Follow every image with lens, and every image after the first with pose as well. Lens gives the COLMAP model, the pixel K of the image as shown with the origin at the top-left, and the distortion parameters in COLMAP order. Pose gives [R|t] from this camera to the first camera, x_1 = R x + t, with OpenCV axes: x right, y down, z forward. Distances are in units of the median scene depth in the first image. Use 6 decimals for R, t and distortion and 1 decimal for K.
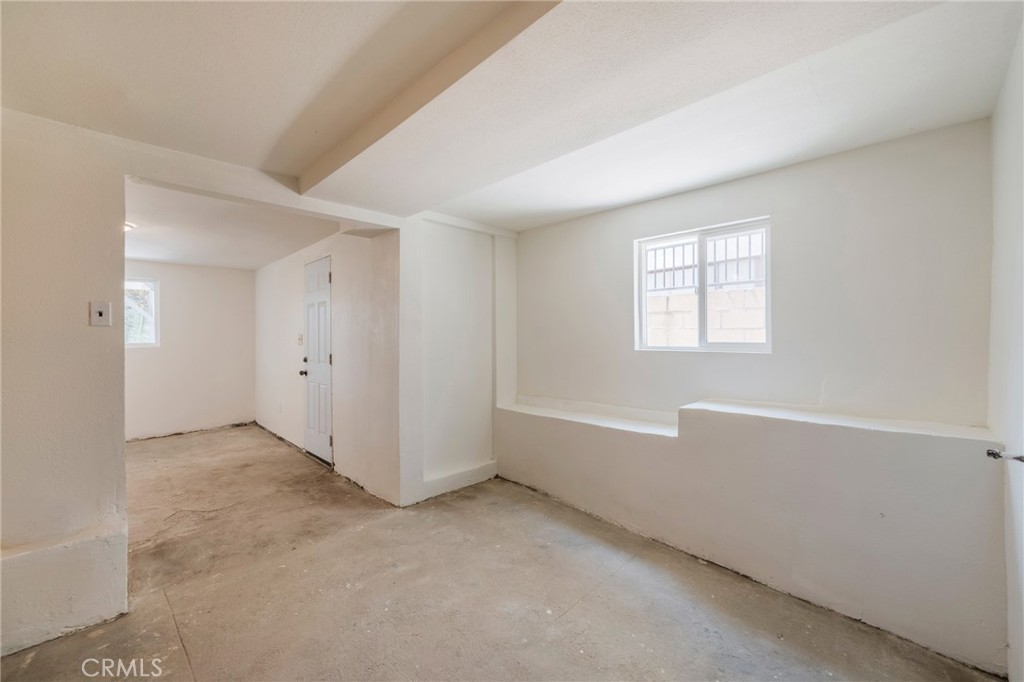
lens RADIAL K [[417.9, 0, 513.7], [0, 417.9, 335.8], [0, 0, 1]] dist [0.004527, -0.000189]
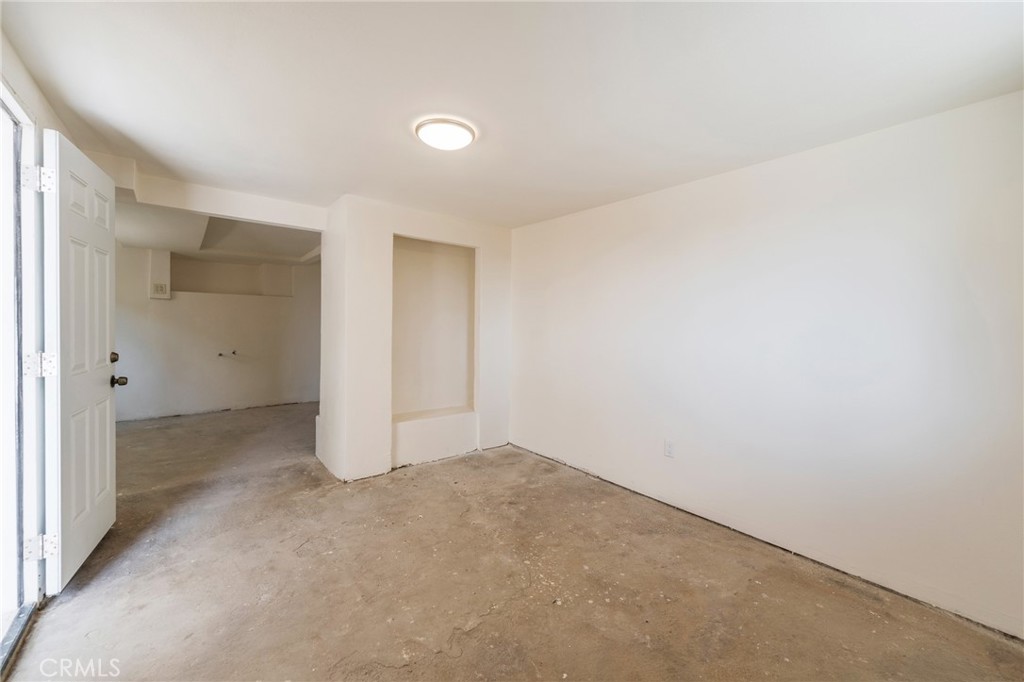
lens RADIAL K [[417.9, 0, 510.5], [0, 417.9, 337.2], [0, 0, 1]] dist [0.004527, -0.000189]
pose [[-0.995215, -0.011710, 0.097009, -1.500811], [-0.009817, 0.999752, 0.019974, 0.025439], [-0.097219, 0.018926, -0.995083, 2.135339]]
